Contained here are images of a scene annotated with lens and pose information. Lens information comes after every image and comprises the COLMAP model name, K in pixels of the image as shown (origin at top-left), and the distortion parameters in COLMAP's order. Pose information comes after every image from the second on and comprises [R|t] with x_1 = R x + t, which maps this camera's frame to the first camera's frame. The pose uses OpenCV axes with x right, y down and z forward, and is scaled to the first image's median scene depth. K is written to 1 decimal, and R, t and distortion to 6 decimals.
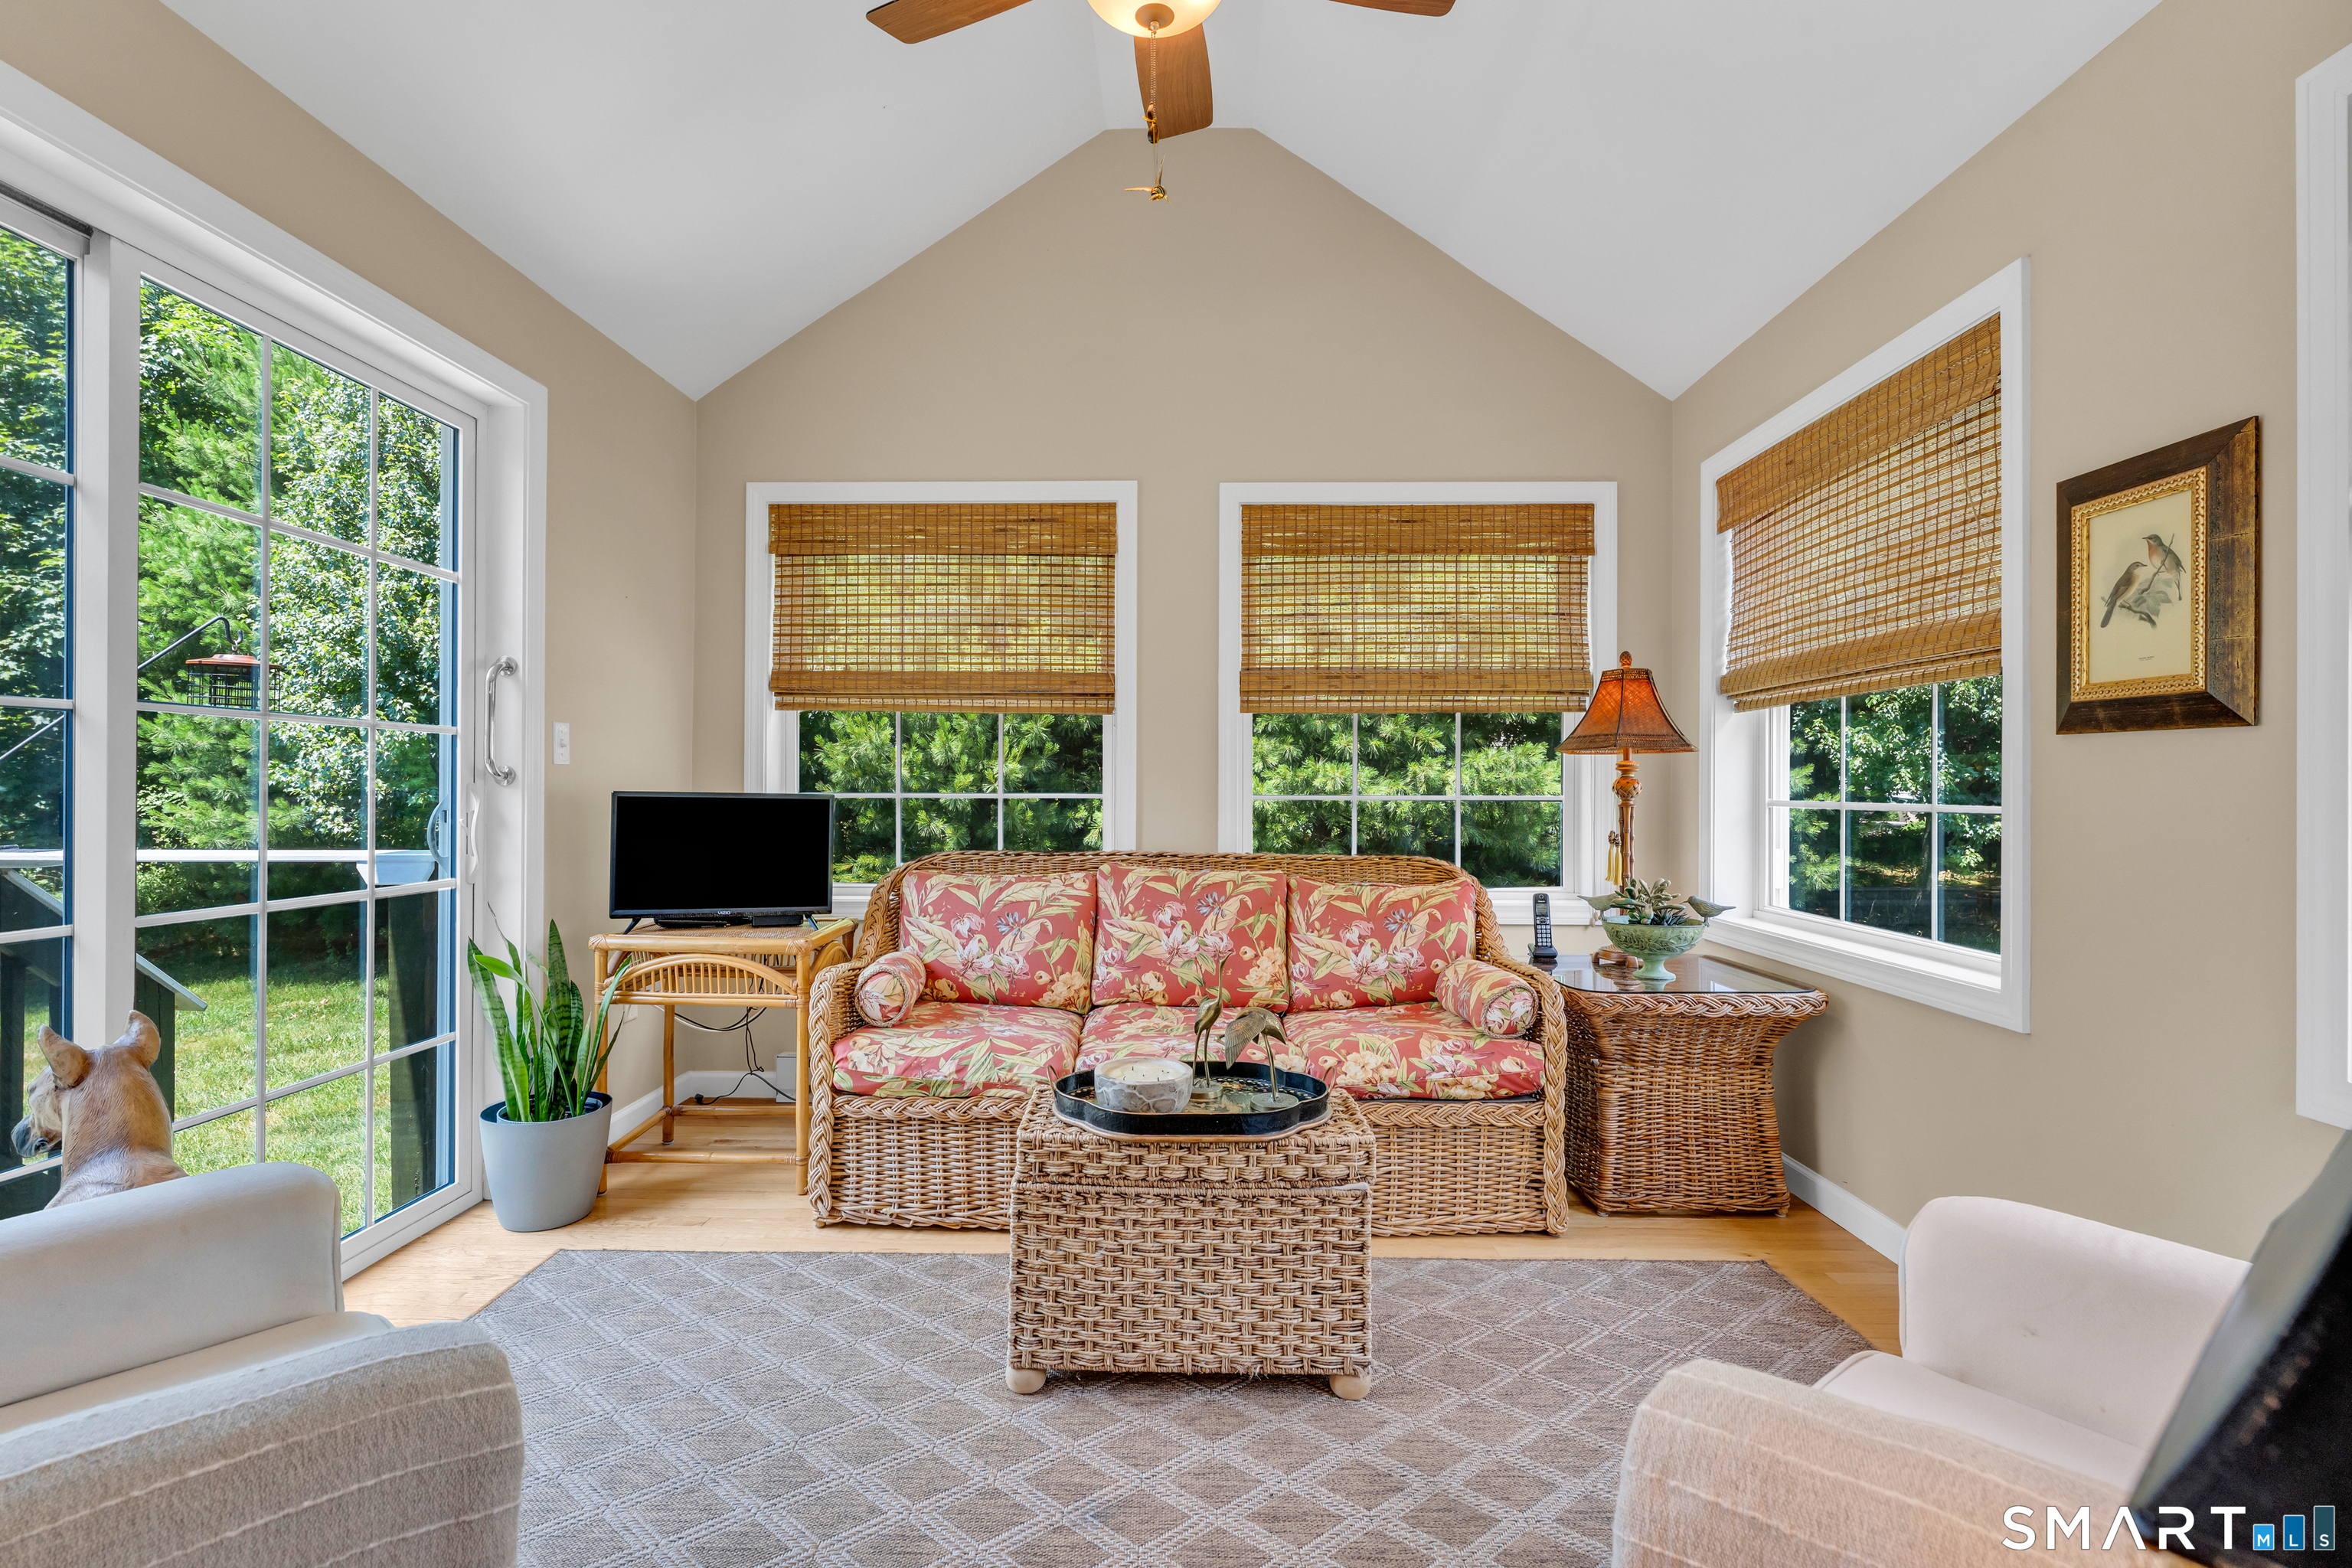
lens RADIAL K [[1217.4, 0, 1176.0], [0, 1217.4, 784.0], [0, 0, 1]] dist [0.000616, 0.000111]
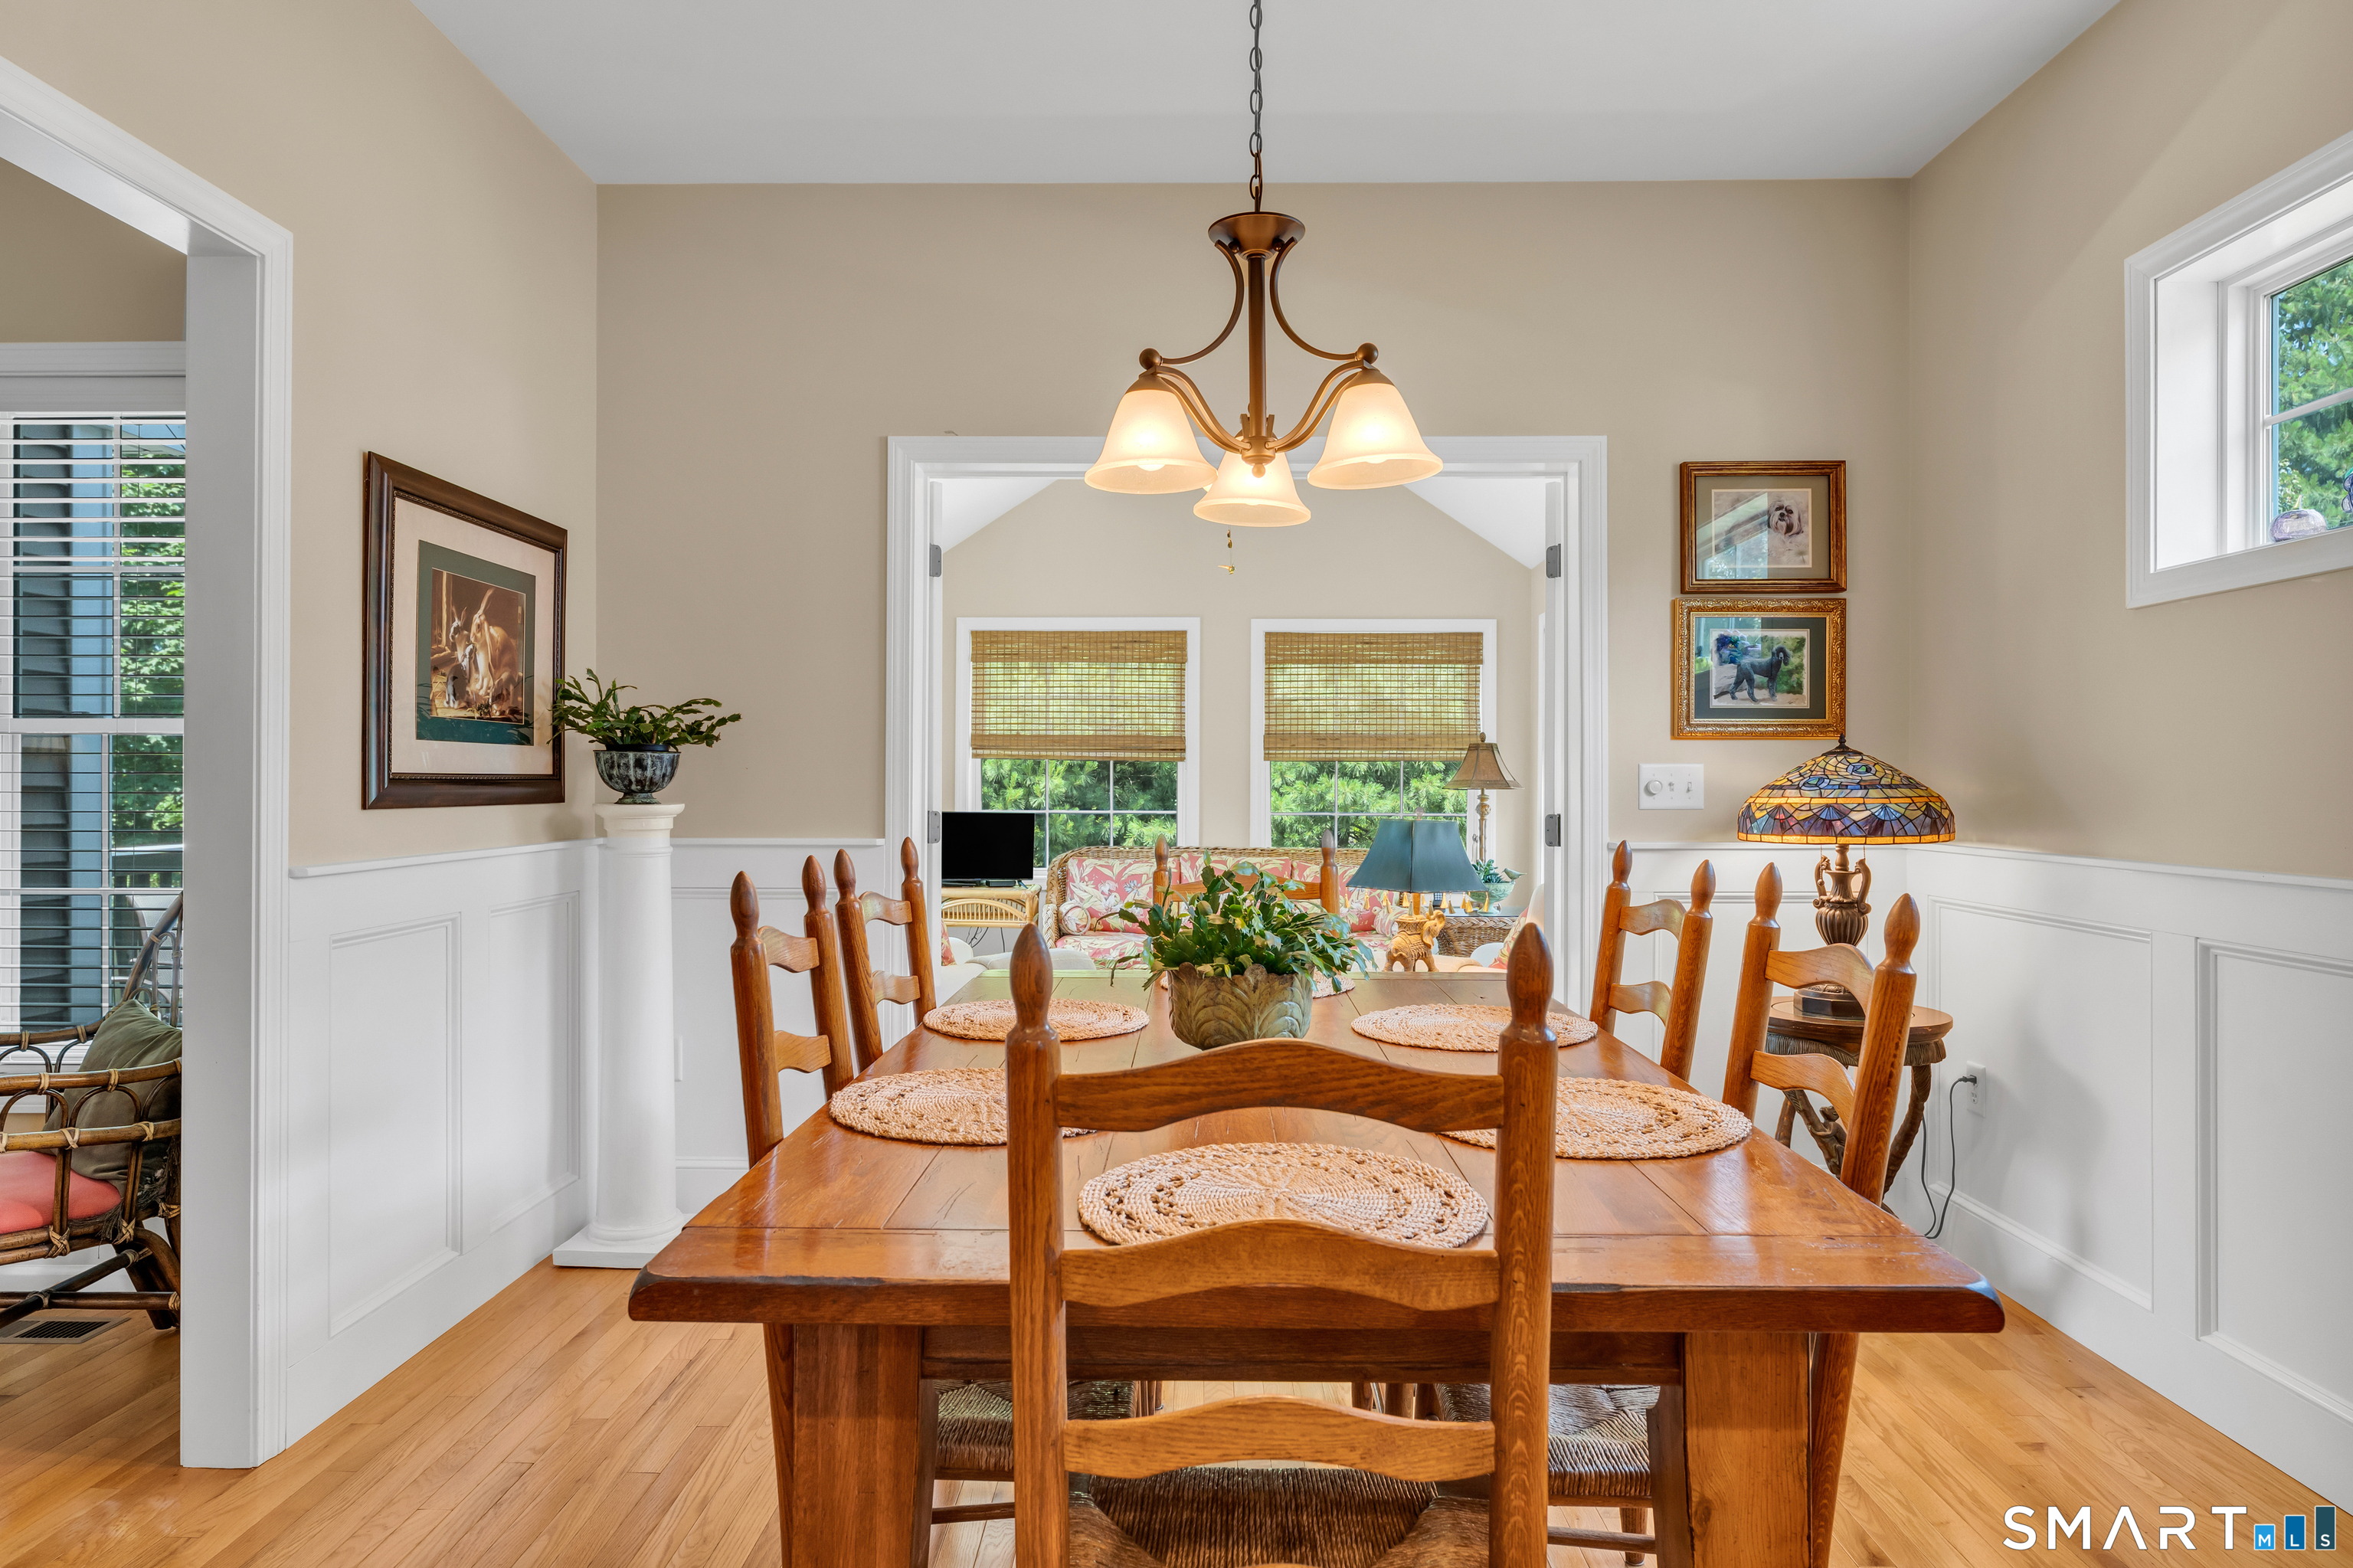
lens RADIAL K [[1266.2, 0, 1179.4], [0, 1266.2, 778.6], [0, 0, 1]] dist [0.002237, 0.000494]
pose [[0.999939, 0.001427, -0.010930, -0.039869], [-0.001561, 0.999924, -0.012195, -0.014727], [0.010912, 0.012211, 0.999866, -0.668330]]
